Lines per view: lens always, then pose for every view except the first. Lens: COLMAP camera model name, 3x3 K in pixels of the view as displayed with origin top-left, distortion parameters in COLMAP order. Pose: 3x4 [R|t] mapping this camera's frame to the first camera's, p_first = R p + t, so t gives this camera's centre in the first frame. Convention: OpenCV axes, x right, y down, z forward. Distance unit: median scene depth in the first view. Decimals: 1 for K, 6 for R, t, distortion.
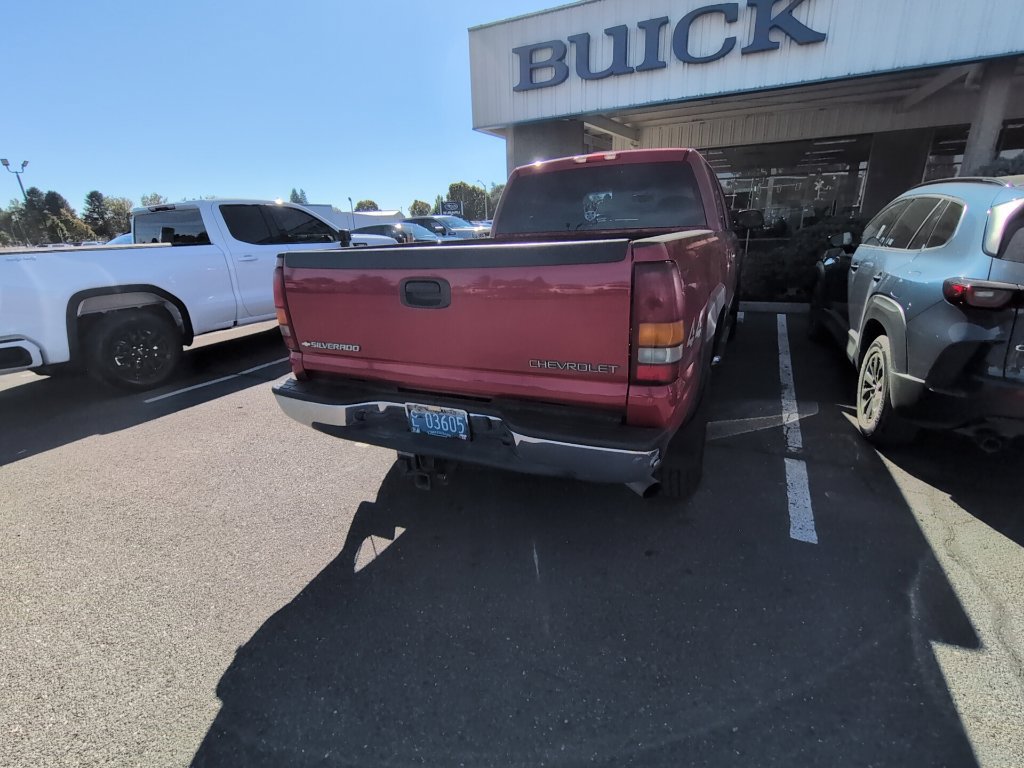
lens RADIAL K [[478.8, 0, 512.0], [0, 478.8, 384.0], [0, 0, 1]] dist [-0.005394, 0.001686]
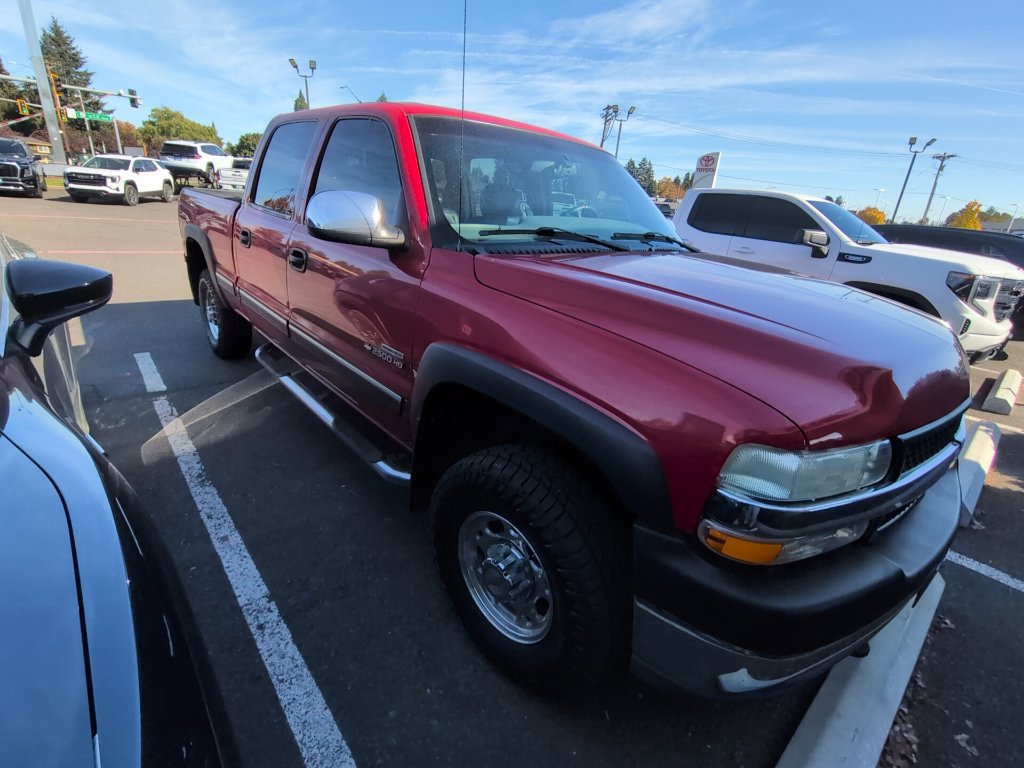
lens RADIAL K [[478.8, 0, 512.0], [0, 478.8, 384.0], [0, 0, 1]] dist [-0.005394, 0.001686]
pose [[-0.373255, 0.340669, -0.862917, 0.663539], [-0.351452, 0.808888, 0.471361, -0.374933], [0.858581, 0.479212, -0.182193, 1.017623]]
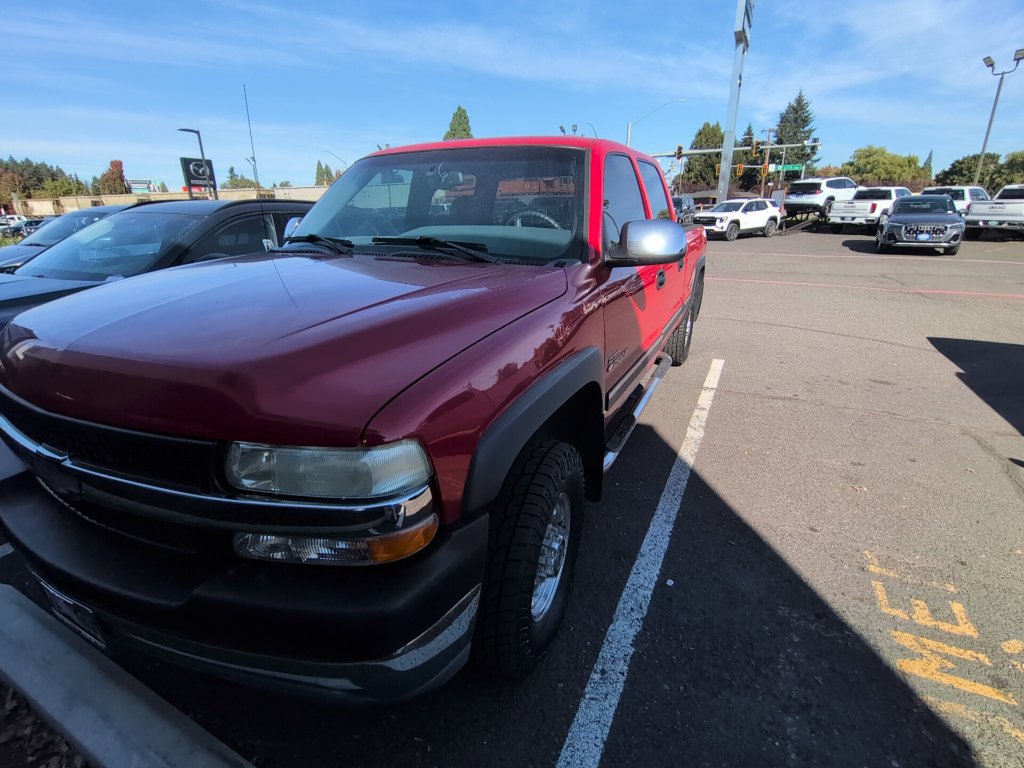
lens RADIAL K [[478.8, 0, 512.0], [0, 478.8, 384.0], [0, 0, 1]] dist [-0.005394, 0.001686]
pose [[-0.998825, 0.044862, 0.018349, 0.184176], [0.046633, 0.786267, 0.616125, -0.455633], [0.013213, 0.616256, -0.787435, 1.315465]]
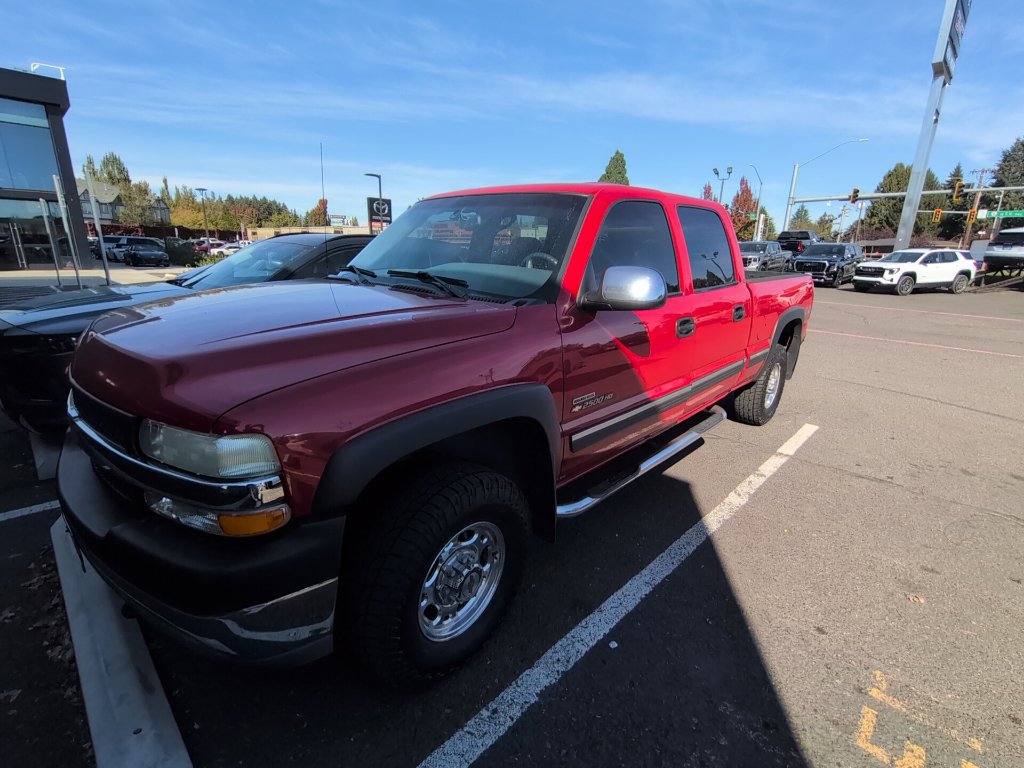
lens RADIAL K [[478.8, 0, 512.0], [0, 478.8, 384.0], [0, 0, 1]] dist [-0.005394, 0.001686]
pose [[-0.956459, -0.065314, 0.284466, 0.066751], [0.102402, 0.837589, 0.536617, -0.453398], [-0.273314, 0.542382, -0.794431, 1.313584]]
